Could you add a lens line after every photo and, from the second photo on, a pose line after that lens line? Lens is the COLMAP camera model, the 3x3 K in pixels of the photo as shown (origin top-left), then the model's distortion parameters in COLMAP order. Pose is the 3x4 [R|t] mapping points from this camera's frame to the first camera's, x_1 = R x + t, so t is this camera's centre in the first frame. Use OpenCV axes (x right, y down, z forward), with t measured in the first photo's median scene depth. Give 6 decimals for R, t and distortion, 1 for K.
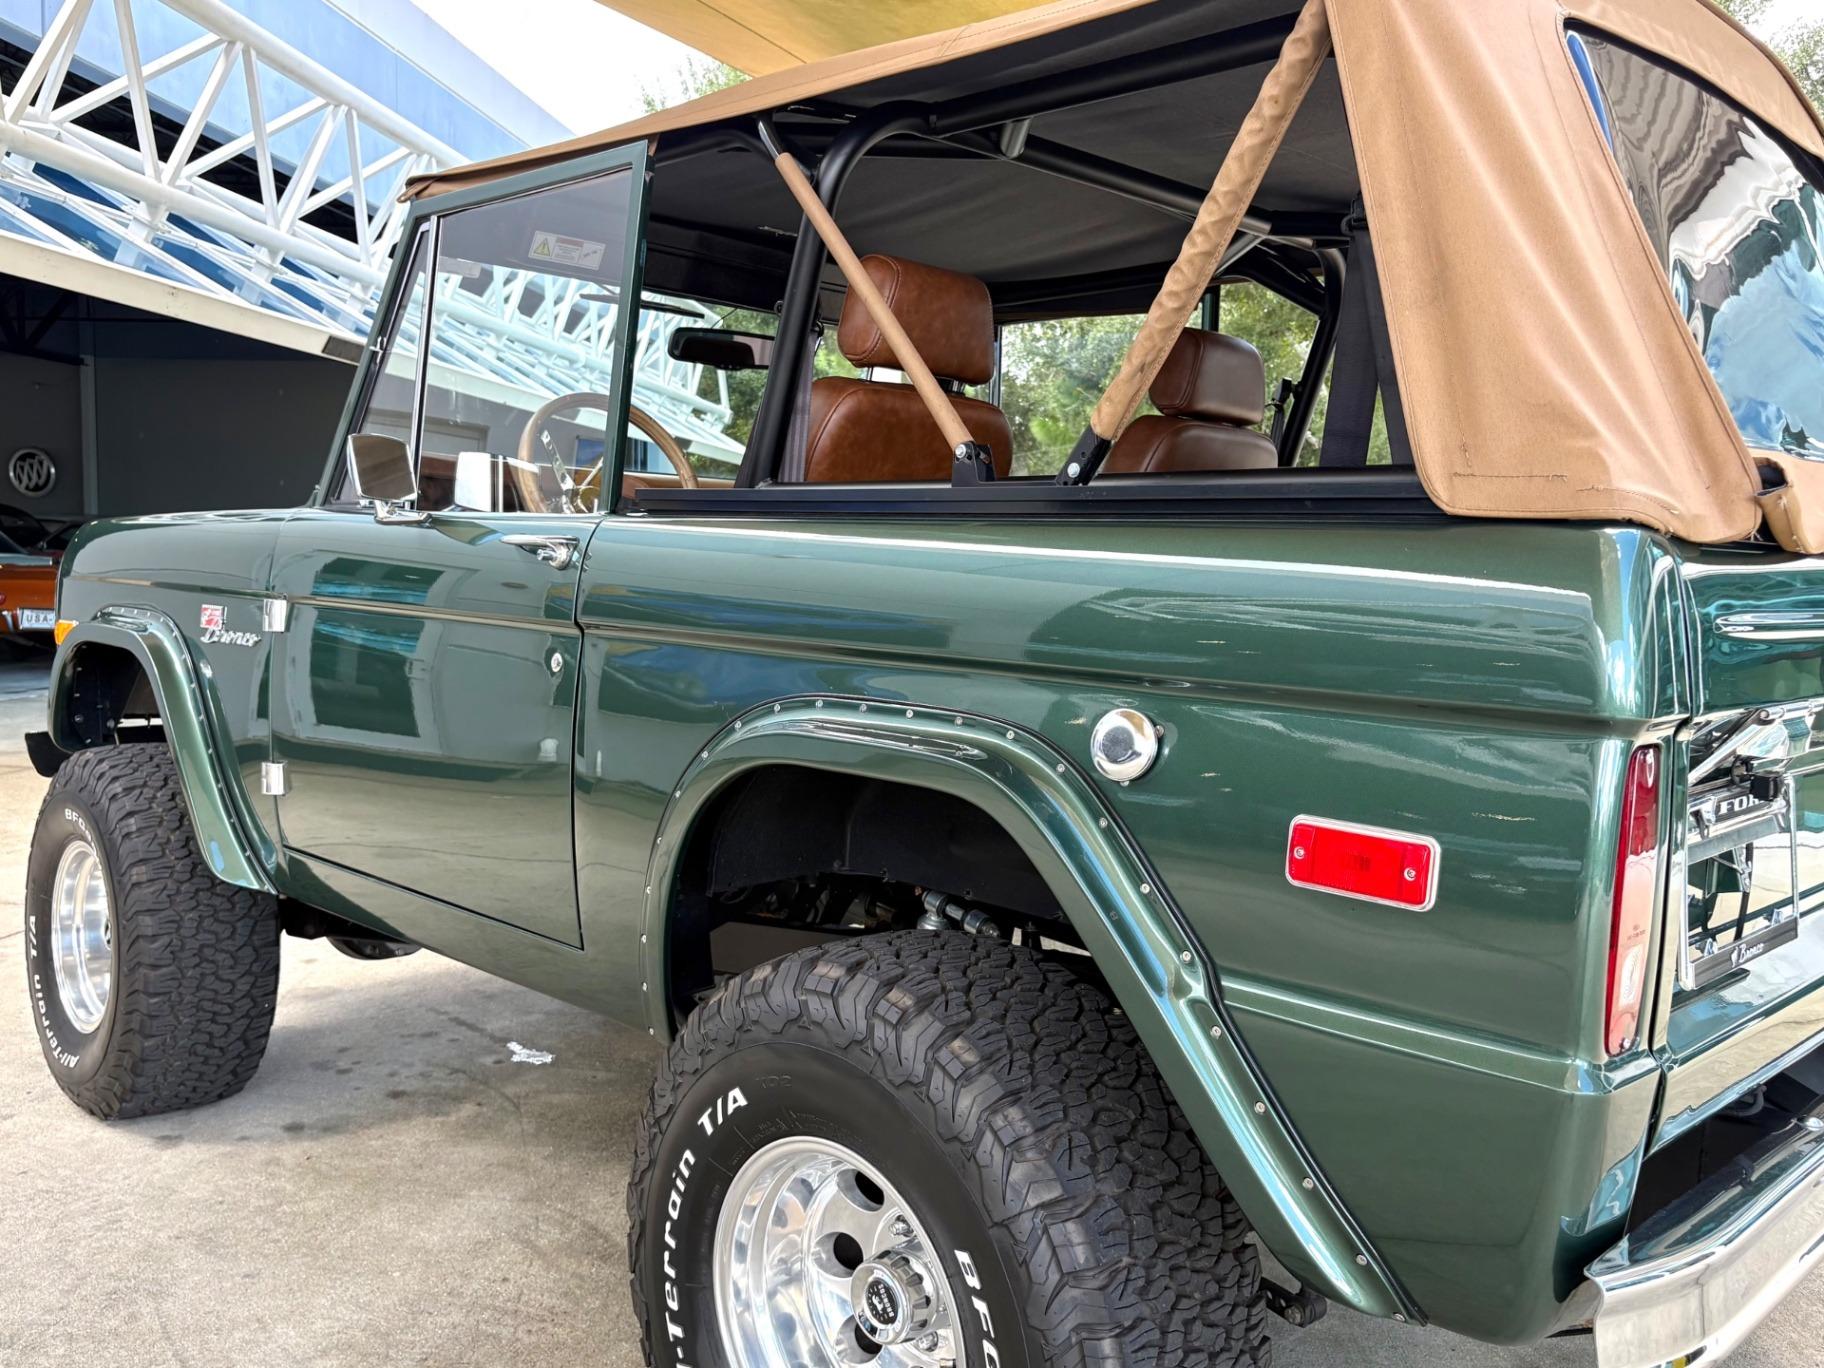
lens RADIAL K [[1570.9, 0, 856.6], [0, 1570.9, 715.5], [0, 0, 1]] dist [0.046713, -0.108011]
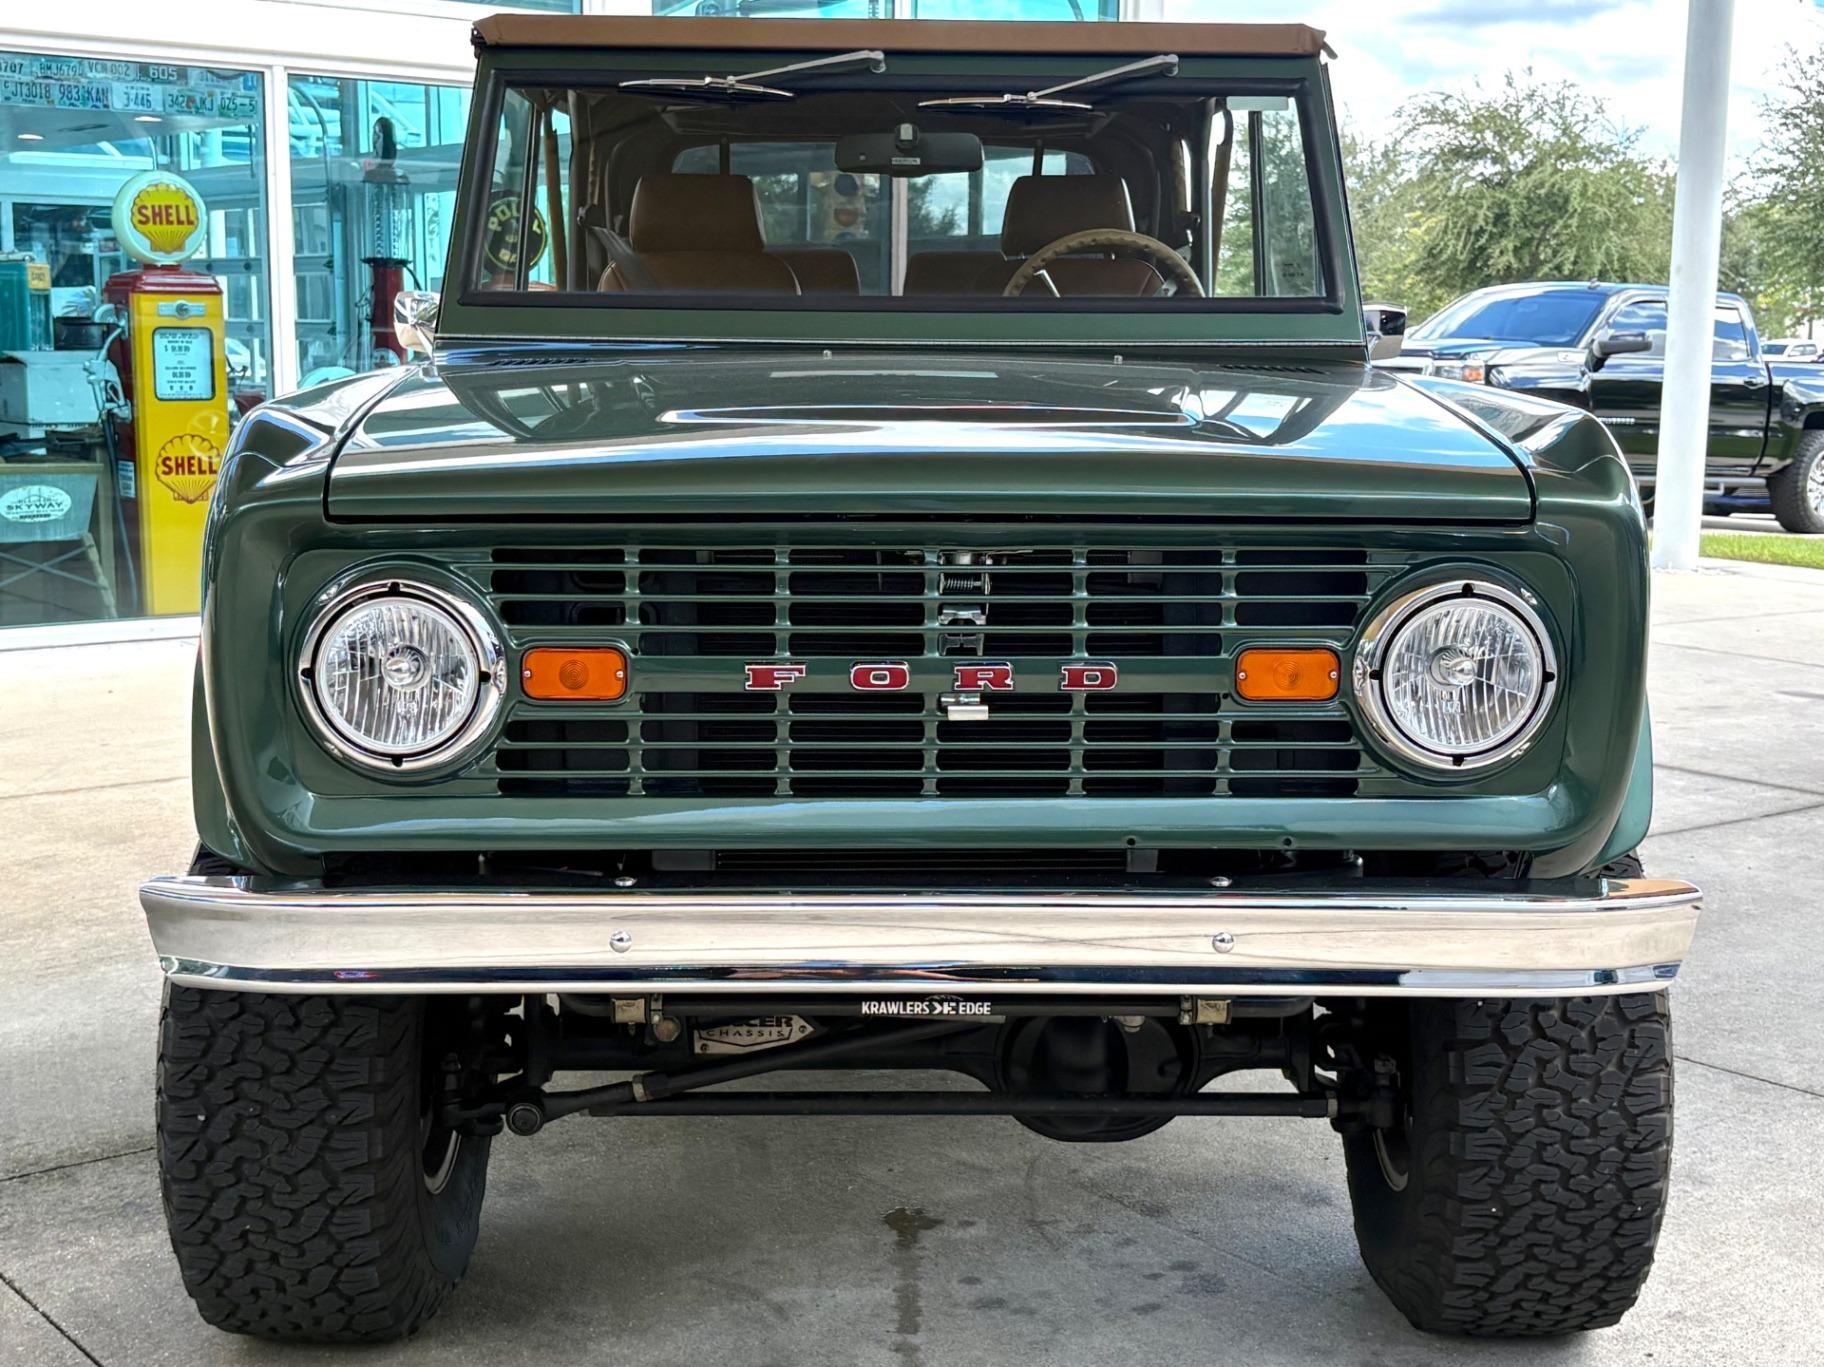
lens RADIAL K [[2384.0, 0, 937.3], [0, 2384.0, 732.8], [0, 0, 1]] dist [0.189192, -0.673239]
pose [[-0.741616, -0.148349, 0.654216, -1.030848], [0.033907, 0.965705, 0.257418, -0.278555], [-0.669967, 0.213088, -0.711152, 2.071634]]
